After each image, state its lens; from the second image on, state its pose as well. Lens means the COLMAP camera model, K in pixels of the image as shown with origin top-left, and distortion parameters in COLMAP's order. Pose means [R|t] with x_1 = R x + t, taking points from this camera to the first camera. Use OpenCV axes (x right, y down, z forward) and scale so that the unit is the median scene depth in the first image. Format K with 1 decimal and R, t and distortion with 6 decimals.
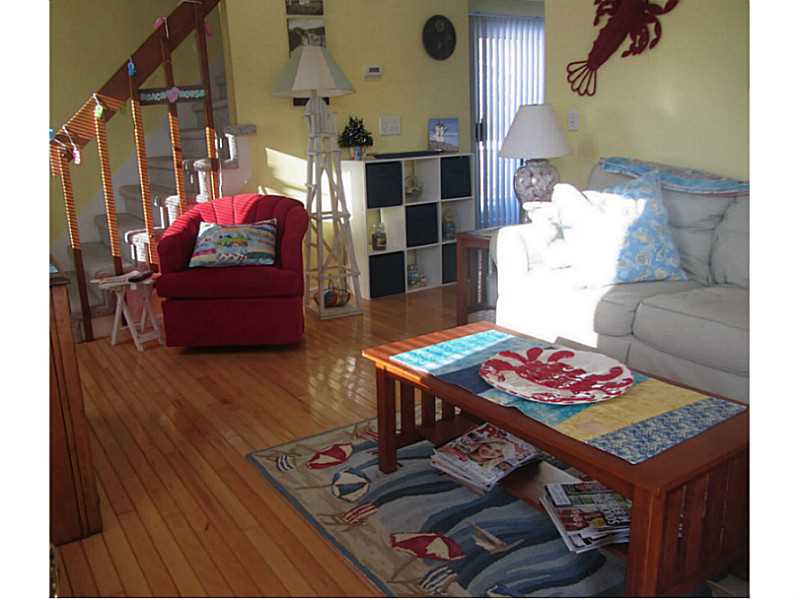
lens RADIAL K [[670.0, 0, 352.9], [0, 670.0, 298.8], [0, 0, 1]] dist [-0.030563, -0.005684]
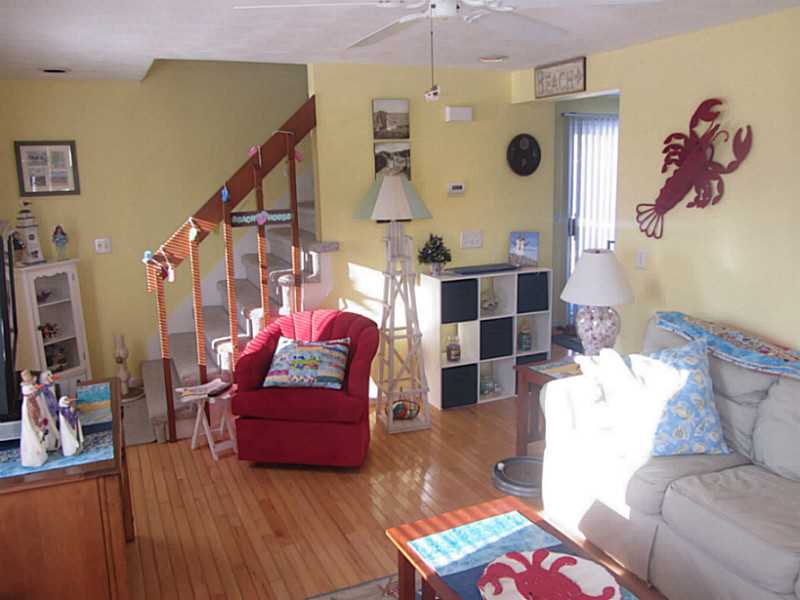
lens RADIAL K [[671.8, 0, 400.0], [0, 671.8, 300.0], [0, 0, 1]] dist [-0.029683, 0.008997]
pose [[0.993439, 0.048038, -0.103788, 0.072647], [-0.053343, 0.997375, -0.048960, -0.133621], [0.101163, 0.054175, 0.993394, -0.051095]]
